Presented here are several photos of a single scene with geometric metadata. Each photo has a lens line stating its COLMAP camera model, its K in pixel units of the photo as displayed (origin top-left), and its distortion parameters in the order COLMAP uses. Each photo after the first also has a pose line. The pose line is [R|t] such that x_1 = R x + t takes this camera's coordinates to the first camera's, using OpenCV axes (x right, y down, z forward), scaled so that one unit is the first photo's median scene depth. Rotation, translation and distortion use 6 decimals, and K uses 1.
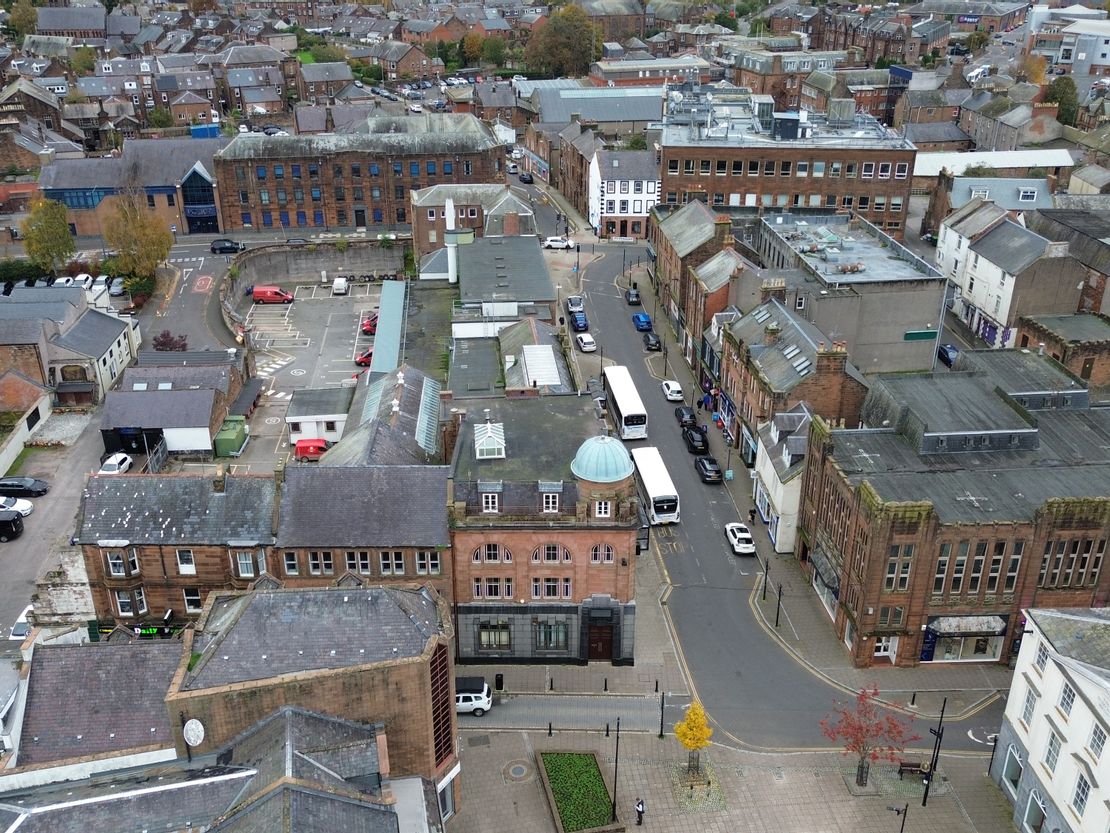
lens RADIAL K [[1045.0, 0, 558.2], [0, 1045.0, 420.6], [0, 0, 1]] dist [0.049996, 0.000000]
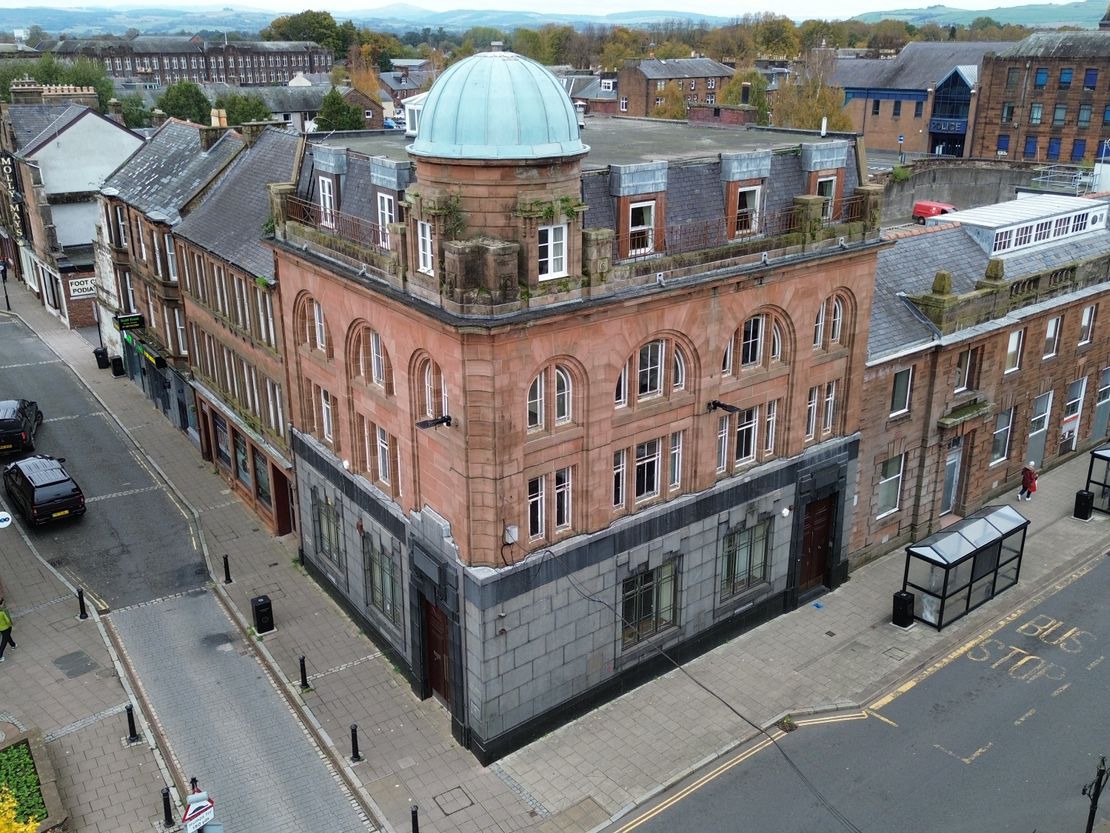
lens RADIAL K [[1045.0, 0, 554.3], [0, 1045.0, 413.6], [0, 0, 1]] dist [0.049996, 0.000000]
pose [[0.564813, 0.283708, -0.774917, 0.153647], [-0.362261, 0.928967, 0.076067, 0.040645], [0.741453, 0.237759, 0.627470, 0.357779]]
